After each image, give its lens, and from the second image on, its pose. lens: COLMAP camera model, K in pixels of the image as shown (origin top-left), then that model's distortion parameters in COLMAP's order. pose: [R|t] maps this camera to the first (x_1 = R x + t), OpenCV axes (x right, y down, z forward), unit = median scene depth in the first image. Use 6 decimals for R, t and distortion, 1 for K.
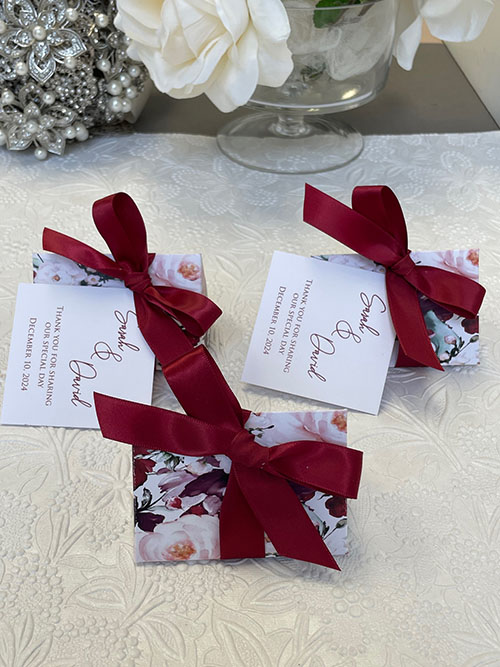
lens RADIAL K [[769.4, 0, 250.0], [0, 769.4, 333.5], [0, 0, 1]] dist [0.090391, -0.183998]
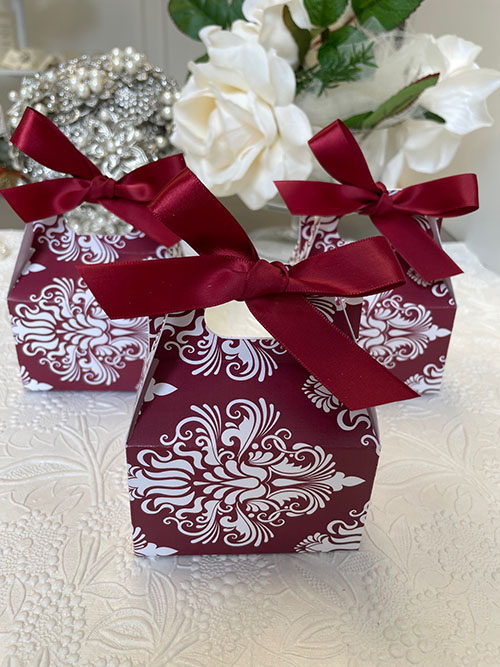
lens RADIAL K [[516.5, 0, 250.0], [0, 516.5, 333.5], [0, 0, 1]] dist [0.051709, -0.104744]
pose [[0.999688, 0.024909, -0.001715, -0.031985], [-0.024846, 0.985642, -0.167009, 0.053184], [-0.002469, 0.166999, 0.985954, 0.195646]]
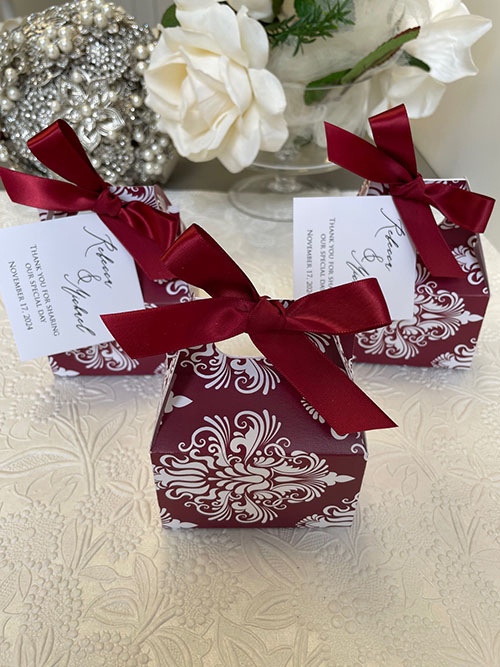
lens RADIAL K [[513.7, 0, 249.6], [0, 513.7, 331.7], [0, 0, 1]] dist [0.054888, -0.102842]
pose [[0.999930, -0.002361, -0.011635, 0.002563], [0.002437, 0.999976, 0.006522, -0.031424], [0.011619, -0.006550, 0.999911, 0.154484]]
